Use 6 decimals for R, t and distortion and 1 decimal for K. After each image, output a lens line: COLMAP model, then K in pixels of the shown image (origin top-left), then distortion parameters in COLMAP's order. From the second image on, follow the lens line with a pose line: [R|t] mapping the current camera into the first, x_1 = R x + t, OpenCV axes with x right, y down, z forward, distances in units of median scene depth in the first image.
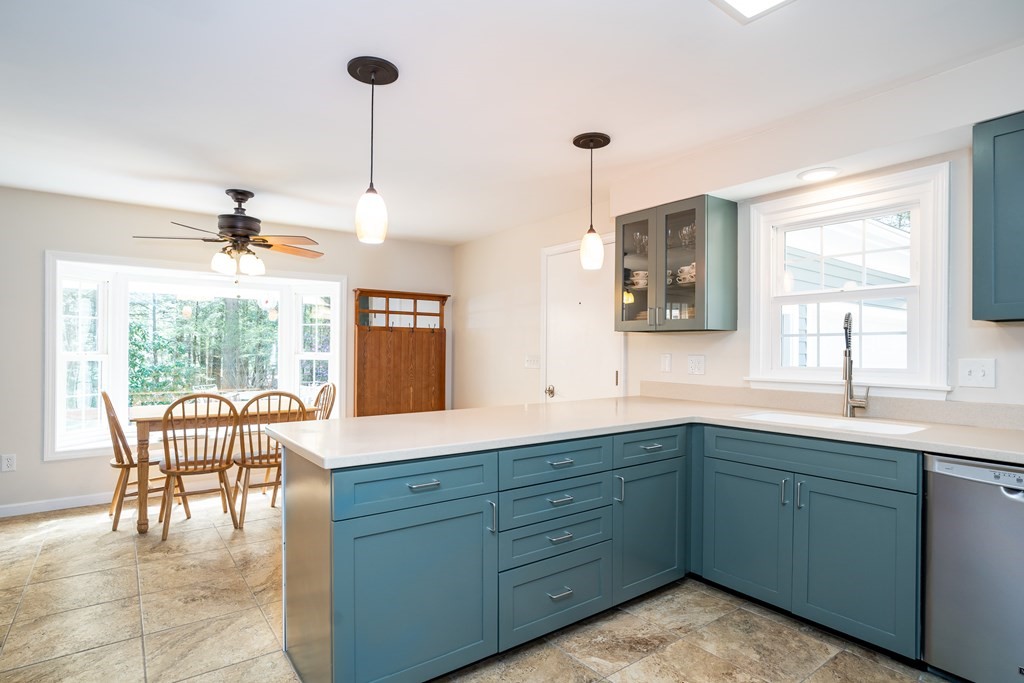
lens RADIAL K [[545.5, 0, 519.5], [0, 545.5, 351.4], [0, 0, 1]] dist [-0.027213, 0.008279]
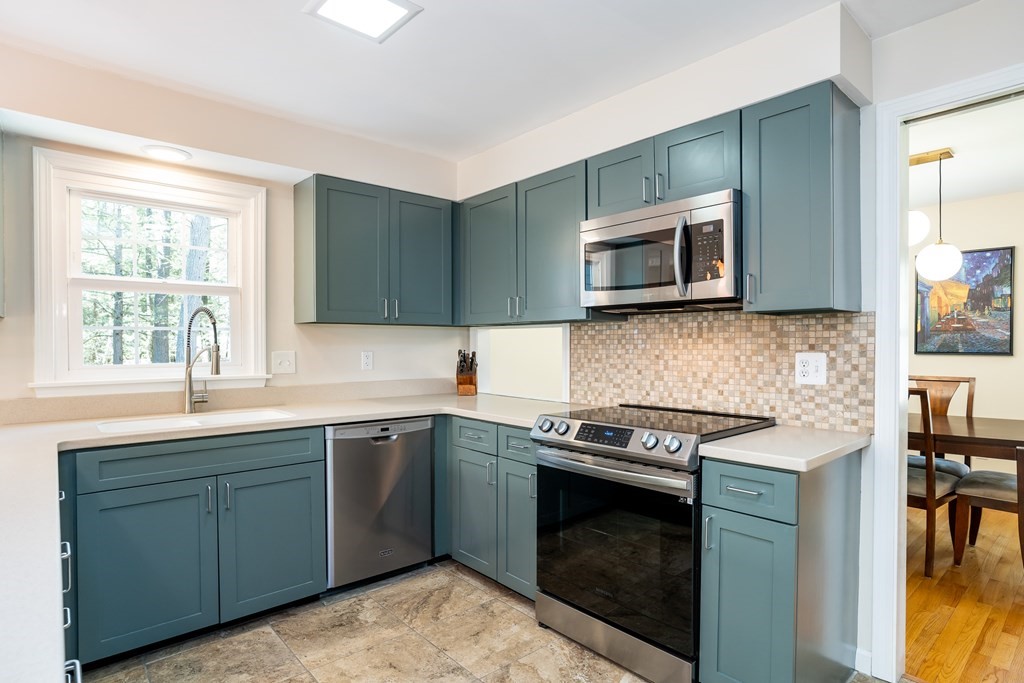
lens RADIAL K [[545.5, 0, 516.2], [0, 545.5, 350.9], [0, 0, 1]] dist [-0.027213, 0.008279]
pose [[-0.083036, -0.017169, 0.996399, -0.308912], [0.003834, 0.999839, 0.017548, -0.005234], [-0.996539, 0.005277, -0.082957, 0.365449]]
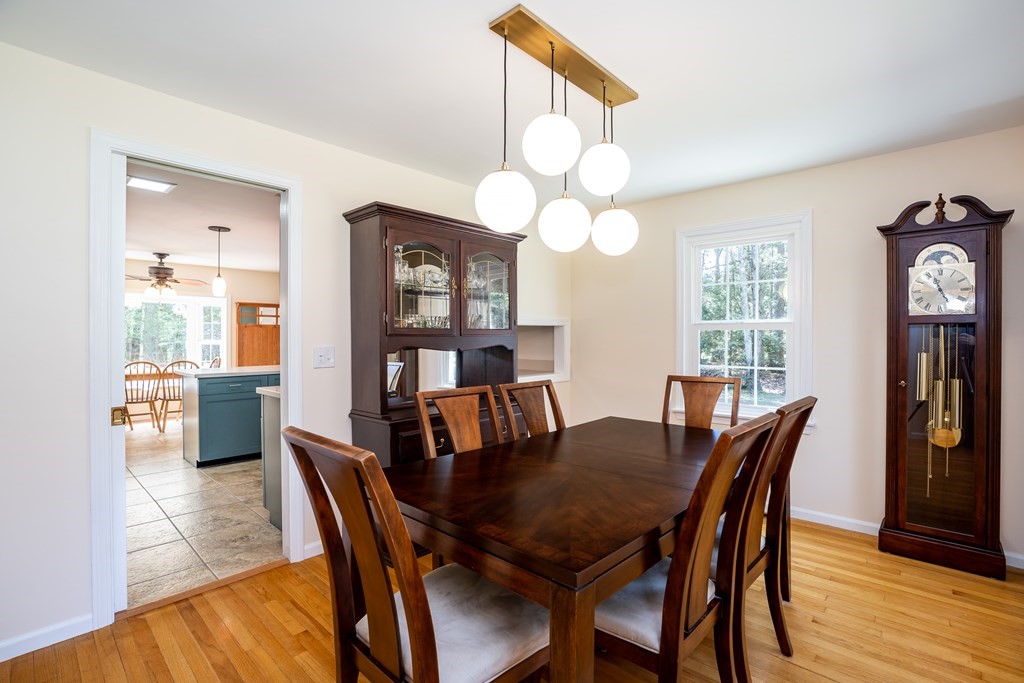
lens RADIAL K [[488.7, 0, 517.6], [0, 488.7, 338.1], [0, 0, 1]] dist [-0.023752, 0.002420]
pose [[0.986479, -0.007422, 0.163722, 0.429954], [0.007313, 0.999972, 0.001268, 0.001348], [-0.163727, -0.000053, 0.986506, -0.860565]]
